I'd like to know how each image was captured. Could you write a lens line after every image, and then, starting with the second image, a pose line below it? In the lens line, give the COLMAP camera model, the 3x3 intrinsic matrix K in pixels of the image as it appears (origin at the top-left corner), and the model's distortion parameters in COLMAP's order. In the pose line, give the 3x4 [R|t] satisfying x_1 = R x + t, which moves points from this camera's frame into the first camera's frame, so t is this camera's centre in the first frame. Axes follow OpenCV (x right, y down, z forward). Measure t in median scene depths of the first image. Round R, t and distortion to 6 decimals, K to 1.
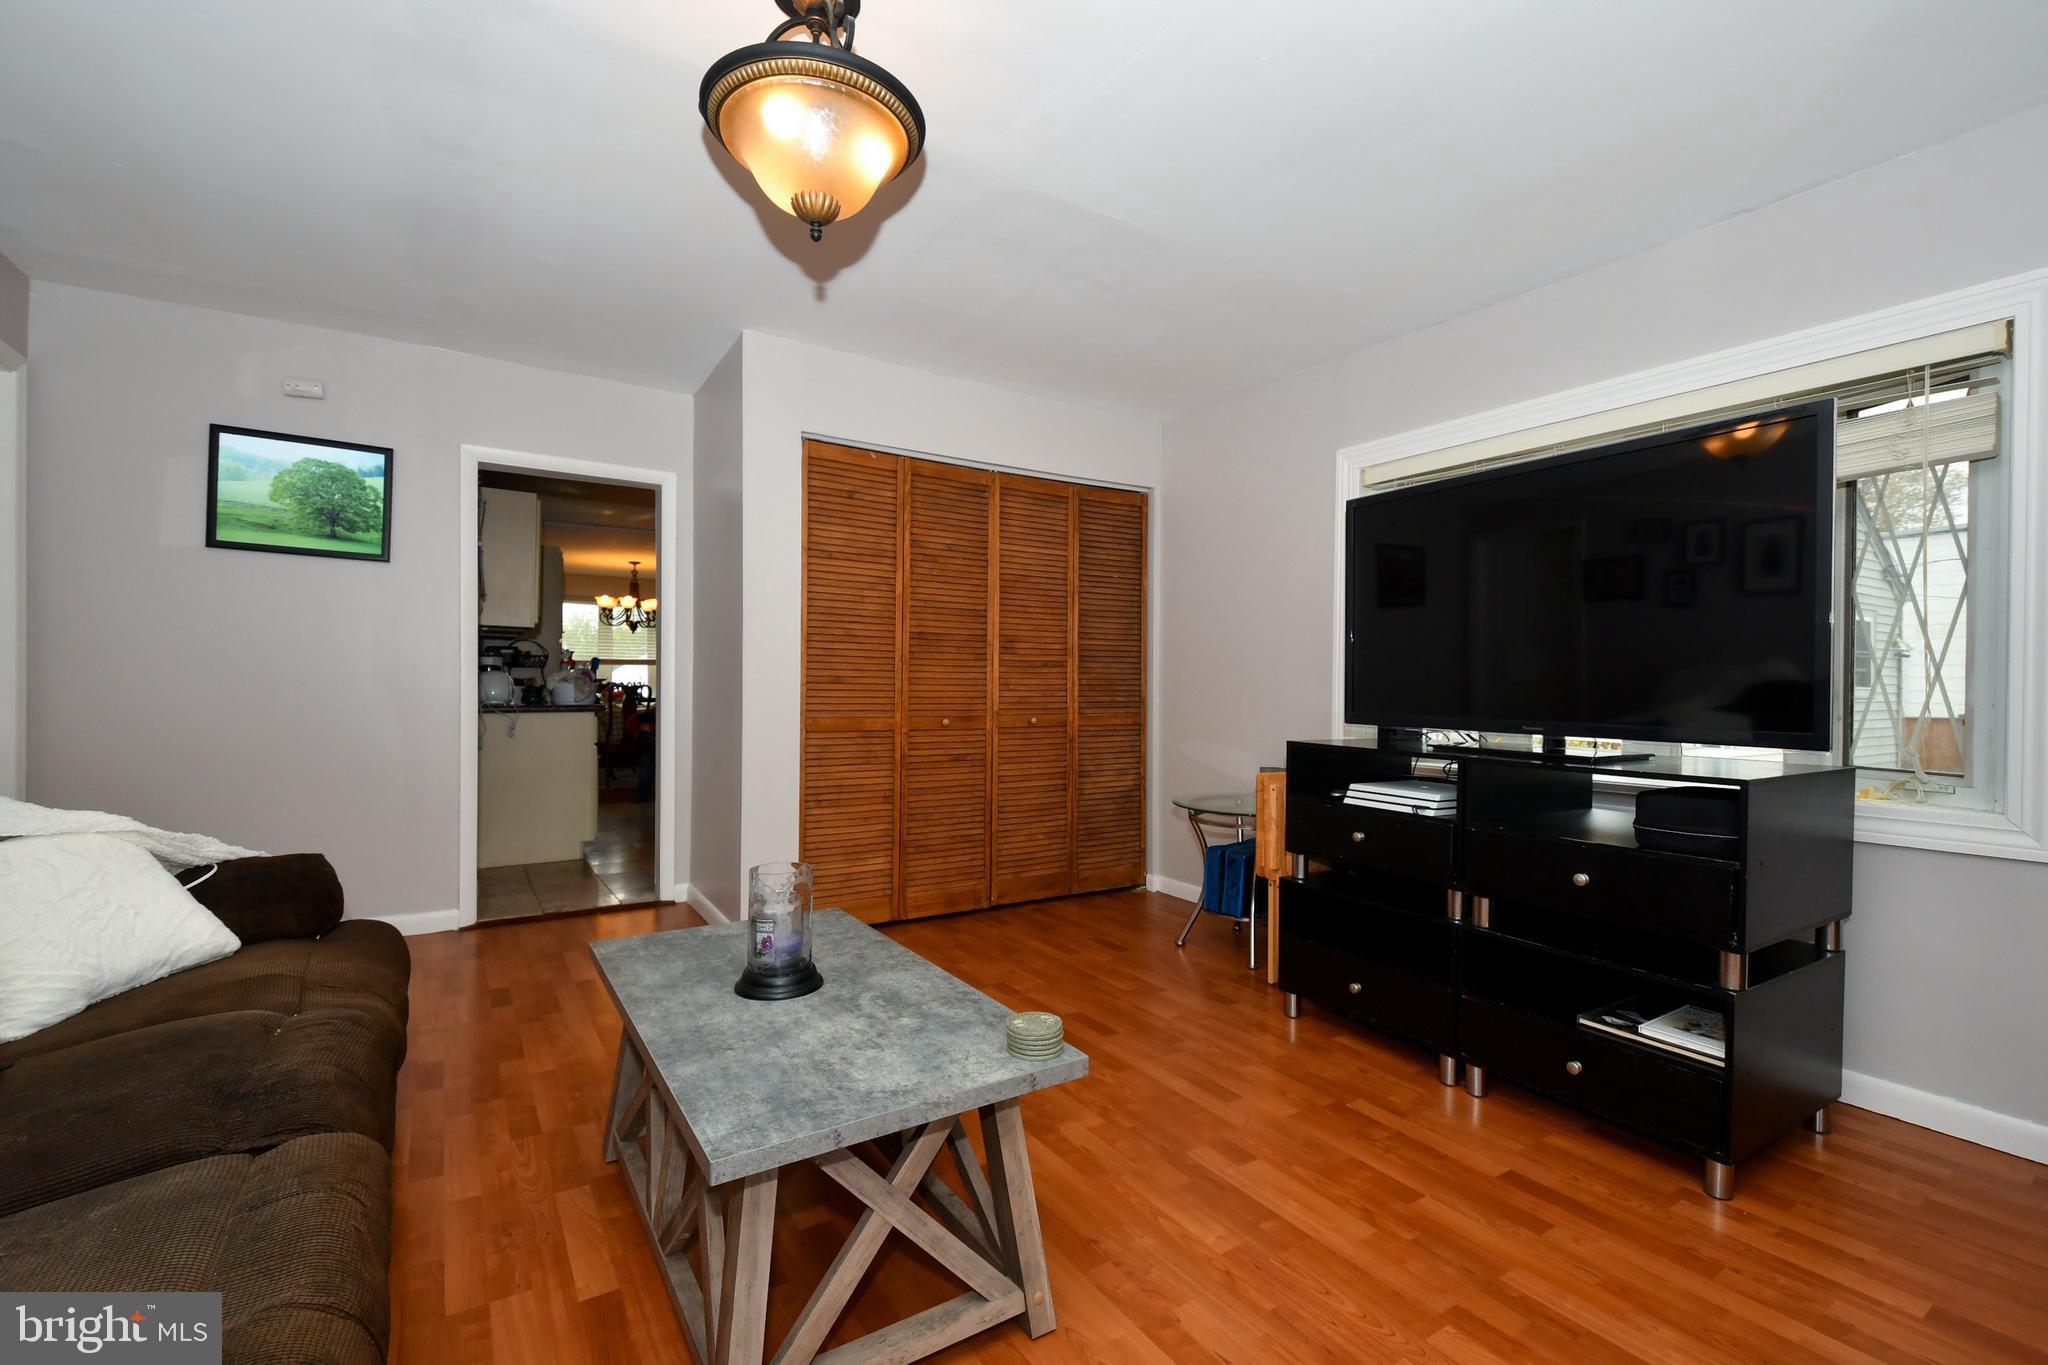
lens RADIAL K [[892.5, 0, 1020.3], [0, 892.5, 684.2], [0, 0, 1]] dist [0.023237, -0.011677]
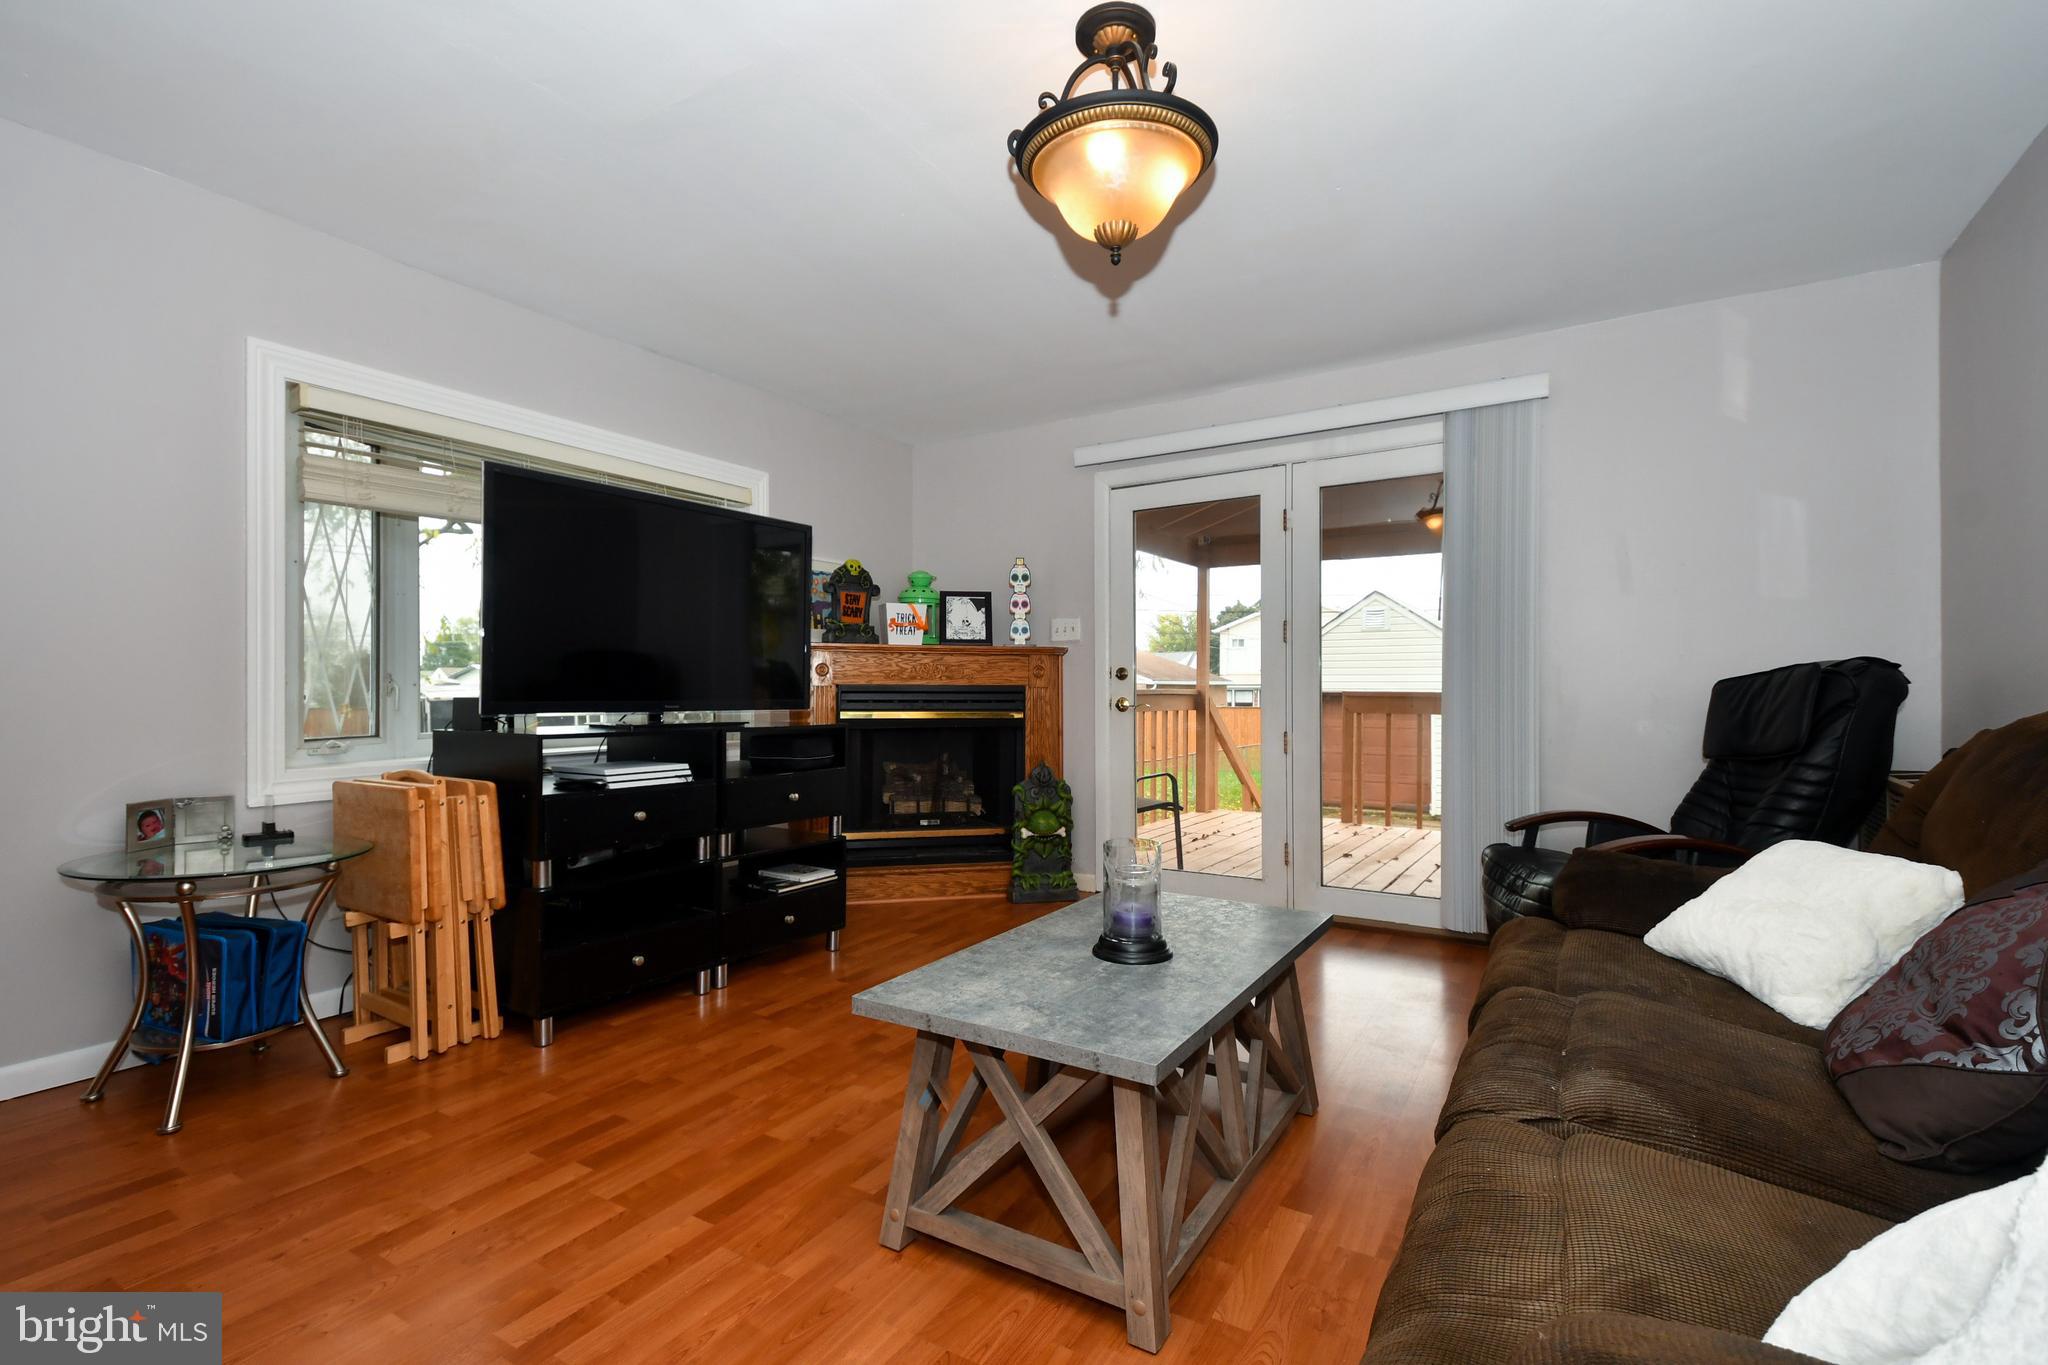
lens RADIAL K [[942.4, 0, 1018.9], [0, 942.4, 682.2], [0, 0, 1]] dist [0.013931, -0.003312]
pose [[-0.426984, -0.004665, 0.904247, -1.162703], [-0.002458, 0.999989, 0.003998, 0.011303], [-0.904256, -0.000515, -0.426990, 1.527328]]
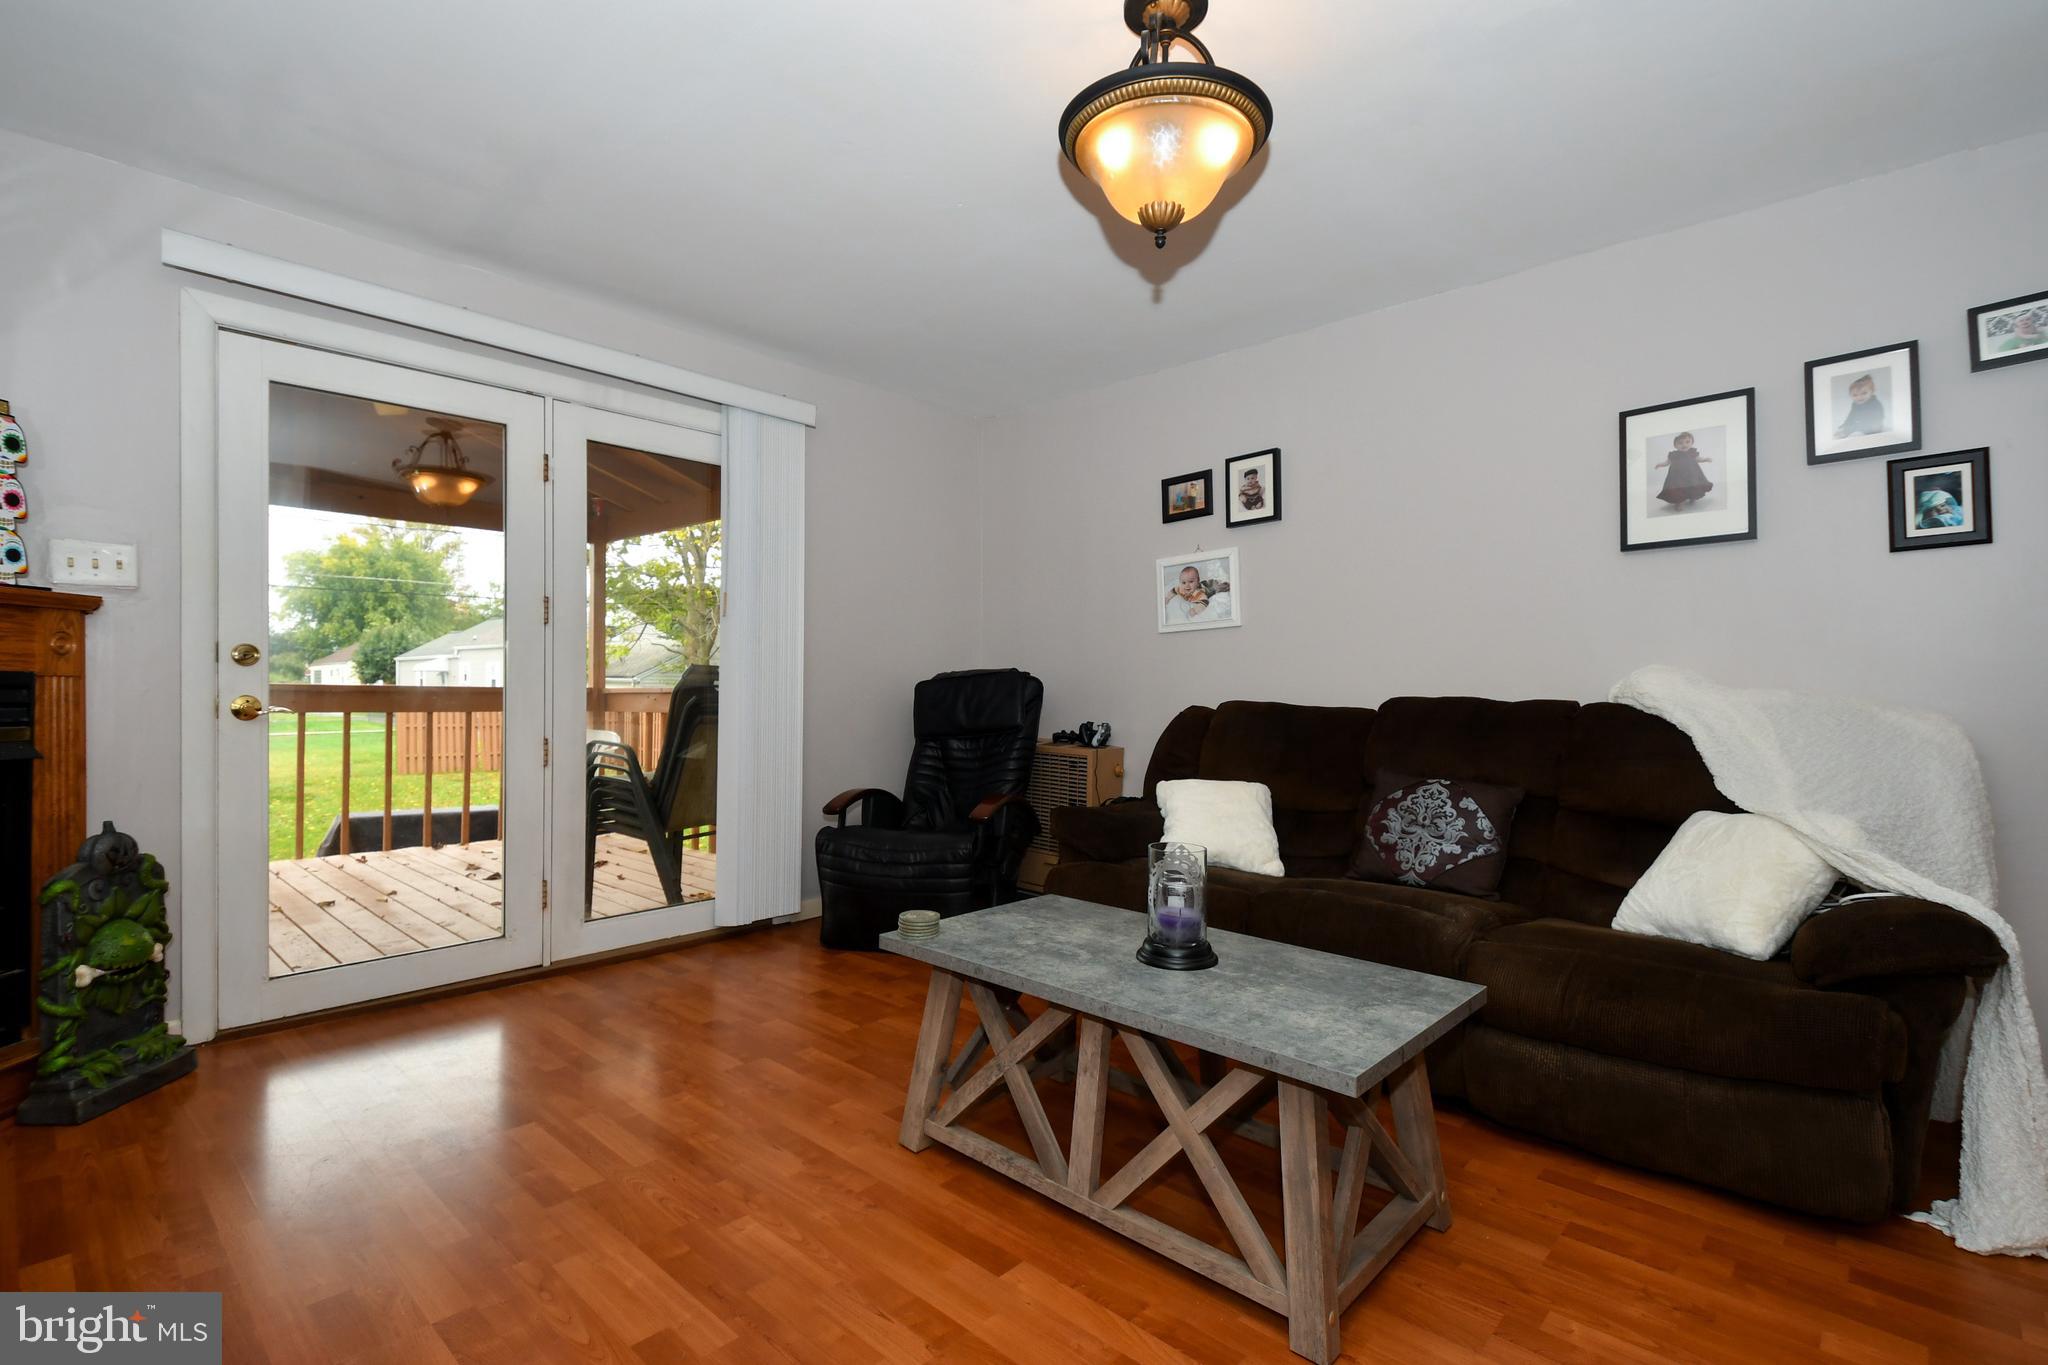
lens RADIAL K [[942.4, 0, 1025.8], [0, 942.4, 680.2], [0, 0, 1]] dist [0.013931, -0.003312]
pose [[-0.968076, -0.023359, -0.249568, 0.180182], [-0.022768, 0.999727, -0.005254, 0.017634], [0.249622, 0.000596, -0.968343, 1.938694]]
